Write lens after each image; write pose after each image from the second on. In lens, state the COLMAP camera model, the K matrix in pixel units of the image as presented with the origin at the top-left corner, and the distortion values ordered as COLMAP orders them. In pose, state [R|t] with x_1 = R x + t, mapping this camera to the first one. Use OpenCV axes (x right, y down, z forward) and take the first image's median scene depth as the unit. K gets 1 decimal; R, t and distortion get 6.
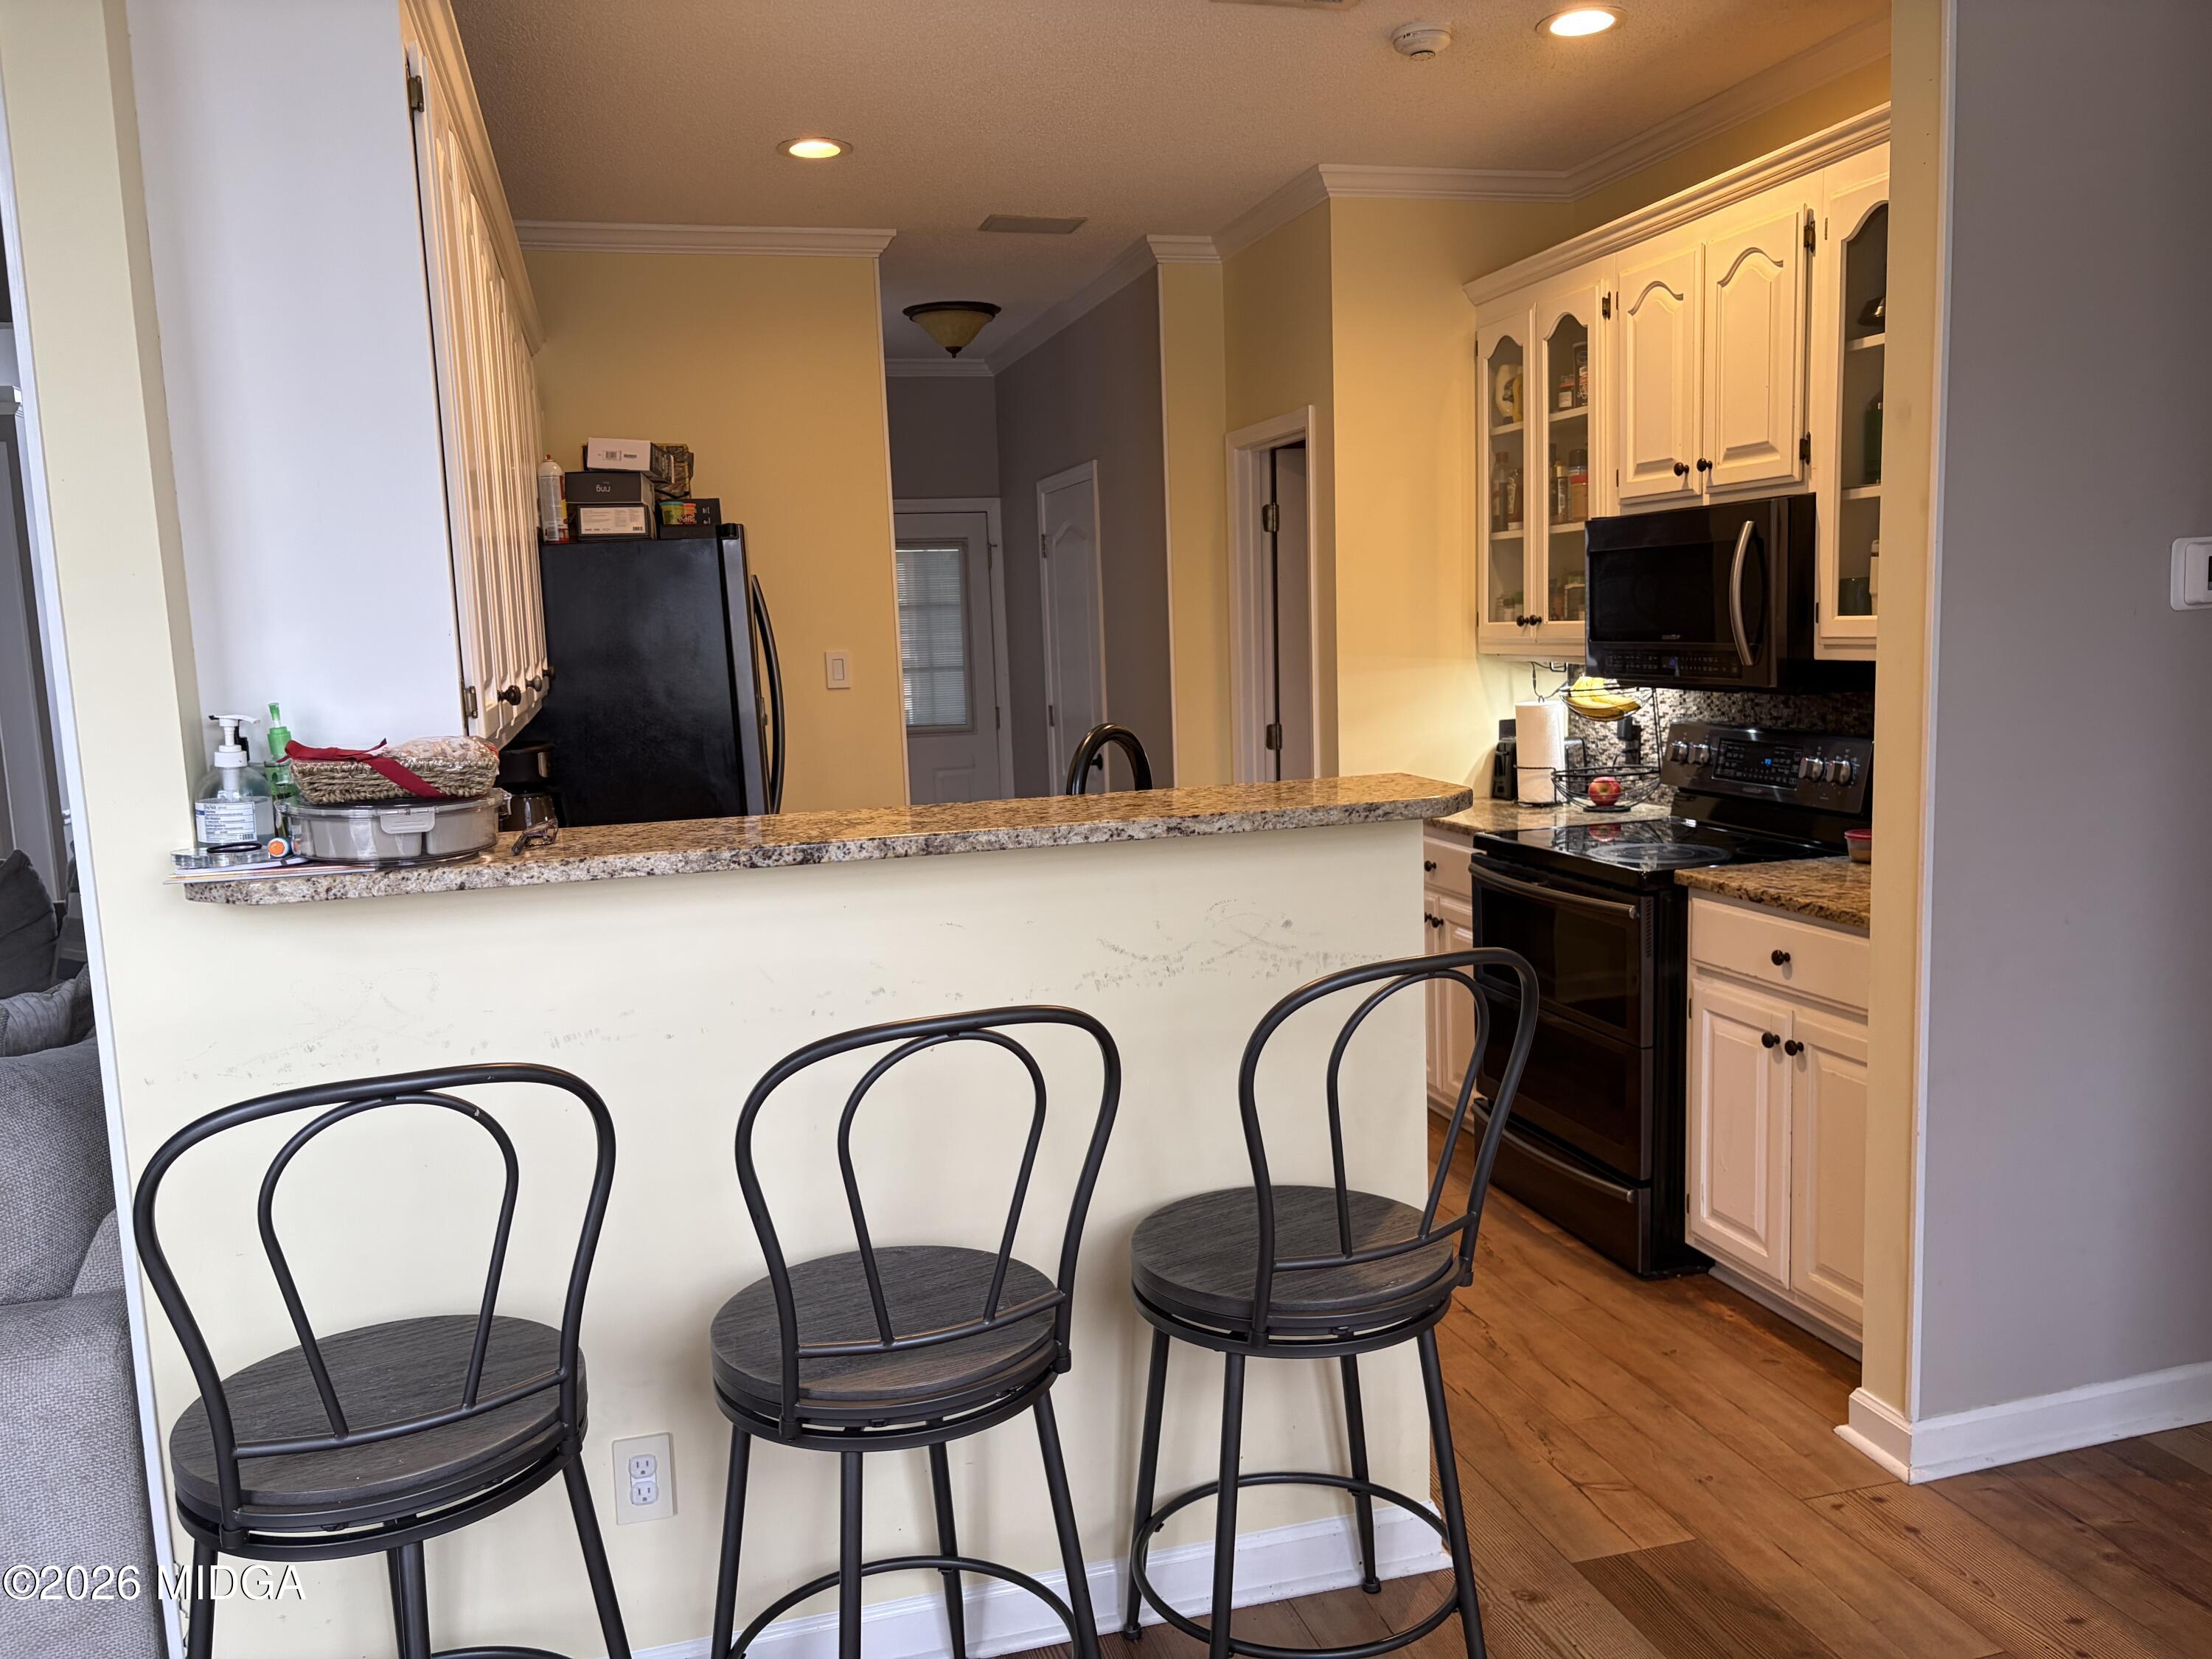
lens RADIAL K [[1695.6, 0, 1101.9], [0, 1695.6, 830.1], [0, 0, 1]] dist [0.040601, -0.047943]
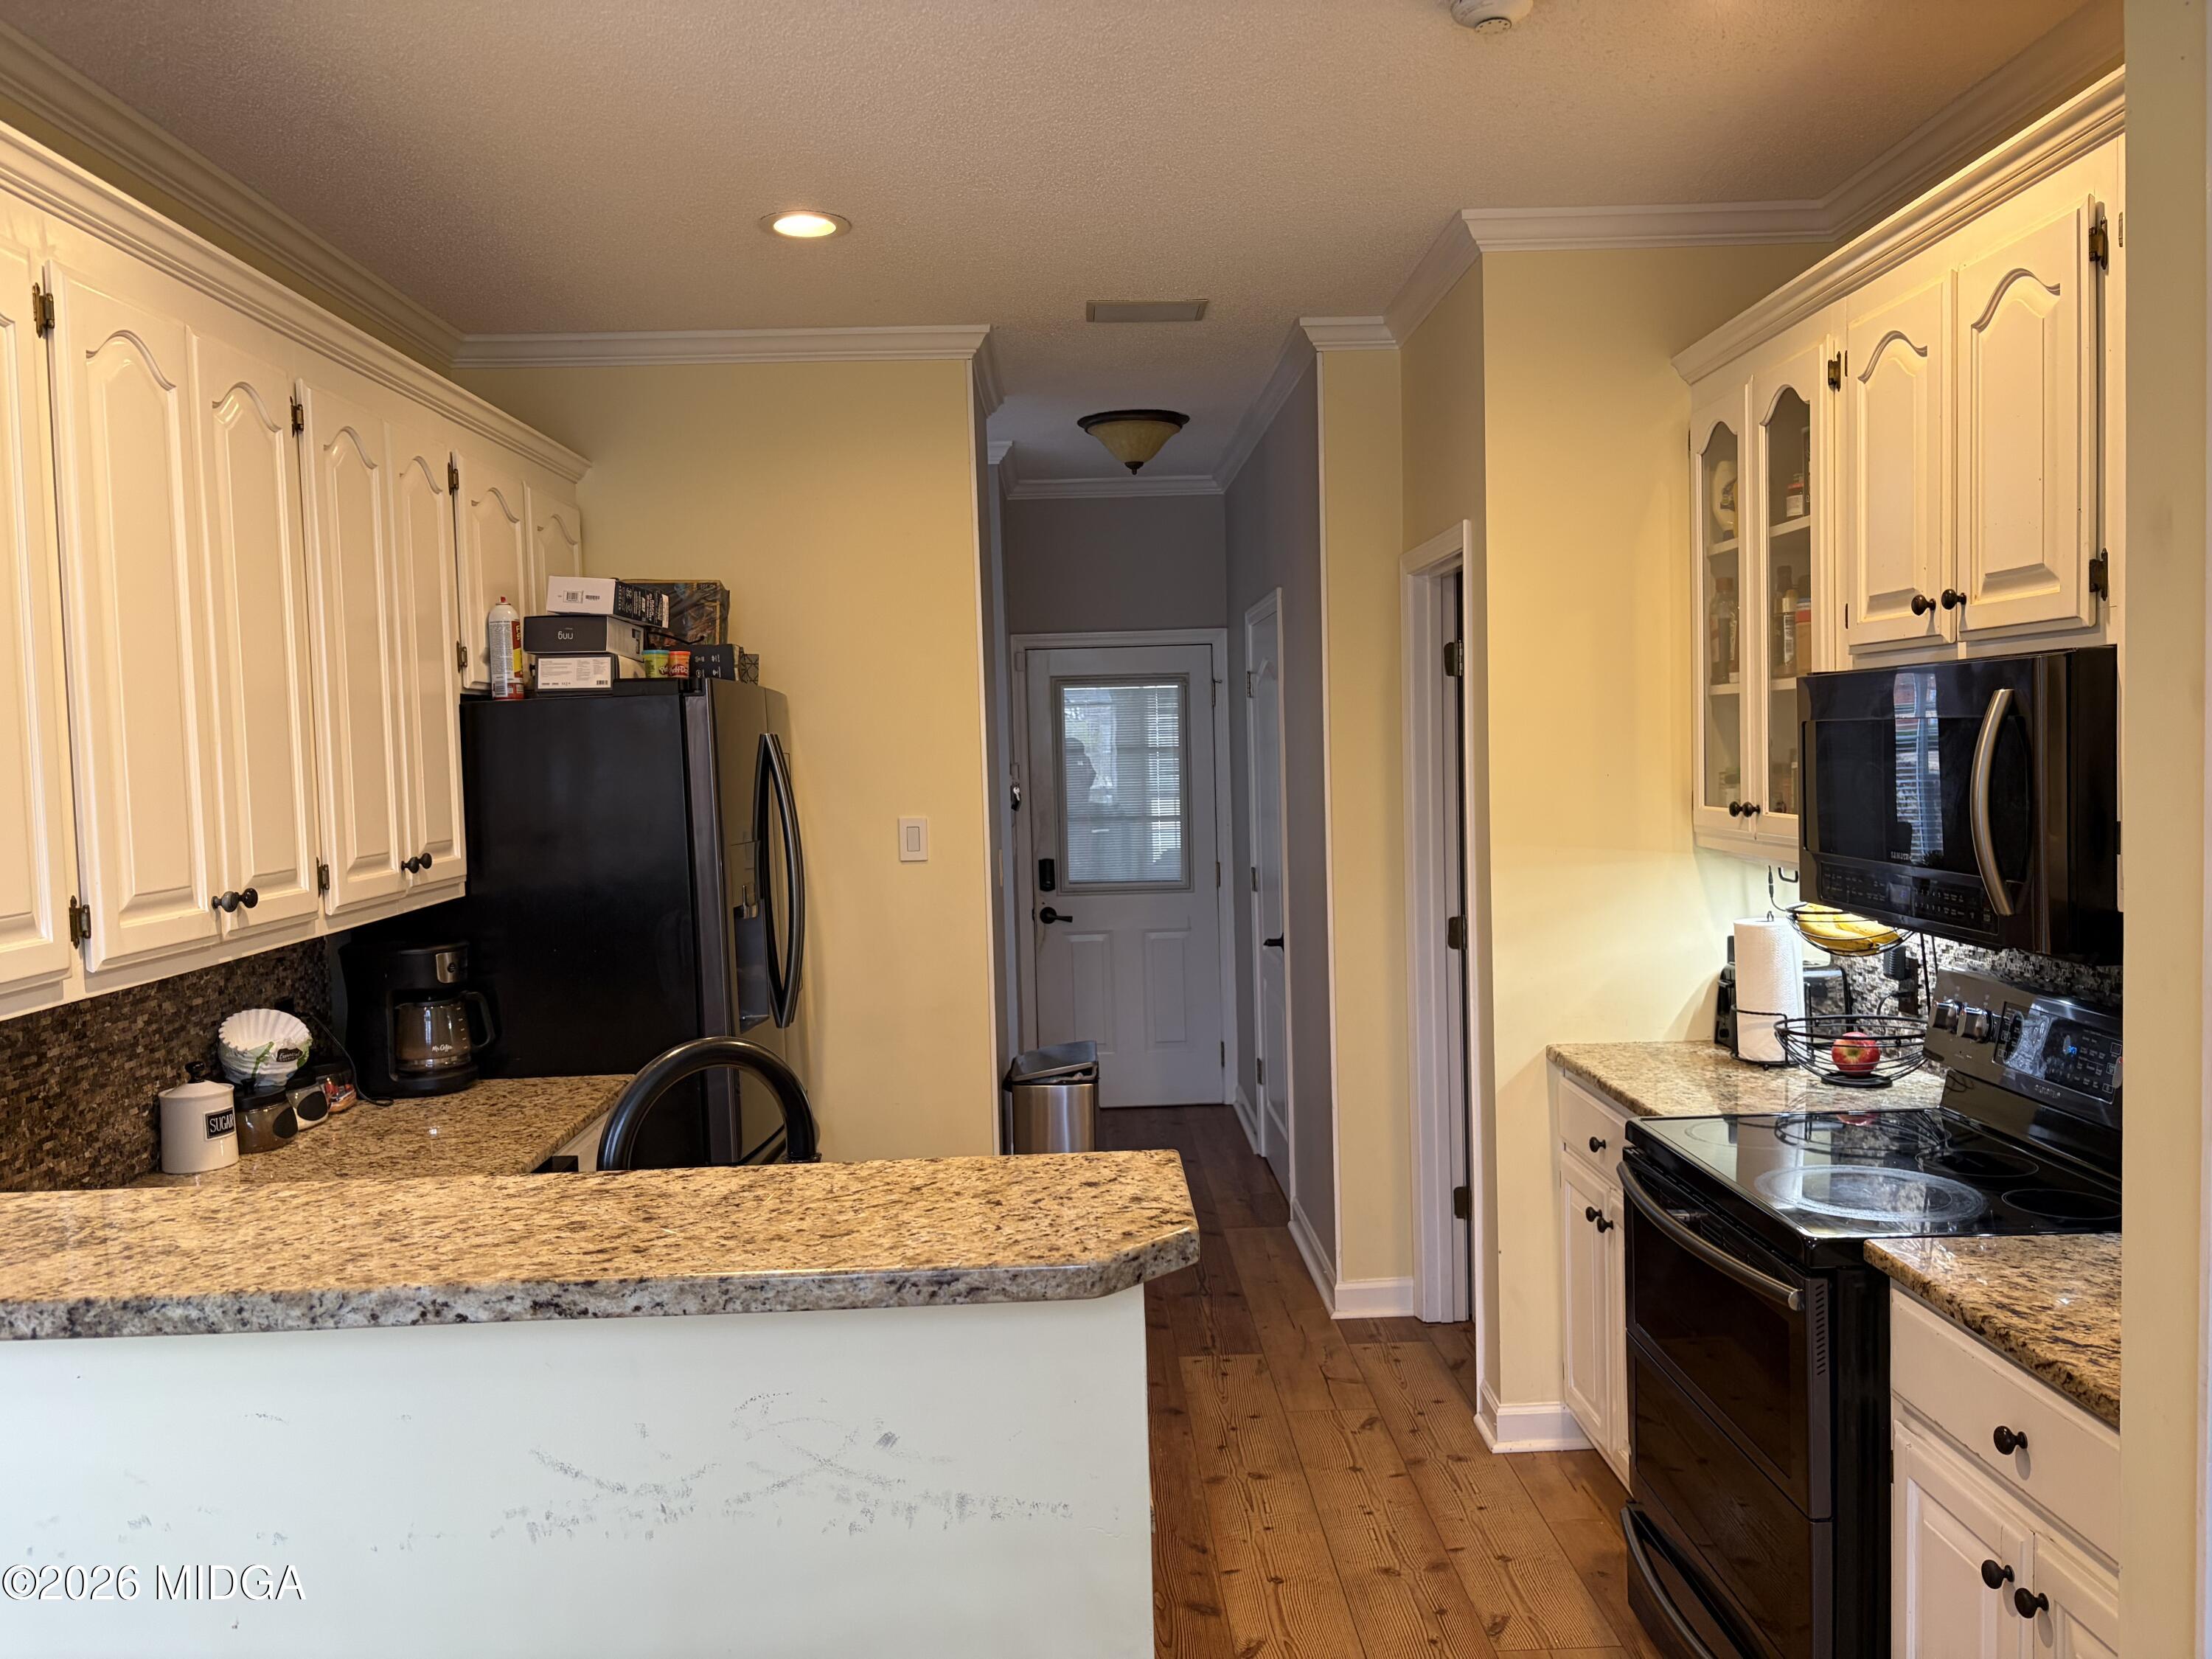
lens RADIAL K [[1695.6, 0, 1106.4], [0, 1695.6, 831.8], [0, 0, 1]] dist [0.040601, -0.047943]
pose [[0.971061, 0.023564, -0.237667, 0.171083], [-0.039155, 0.997364, -0.061094, -0.062747], [0.235601, 0.068632, 0.969423, 0.254300]]
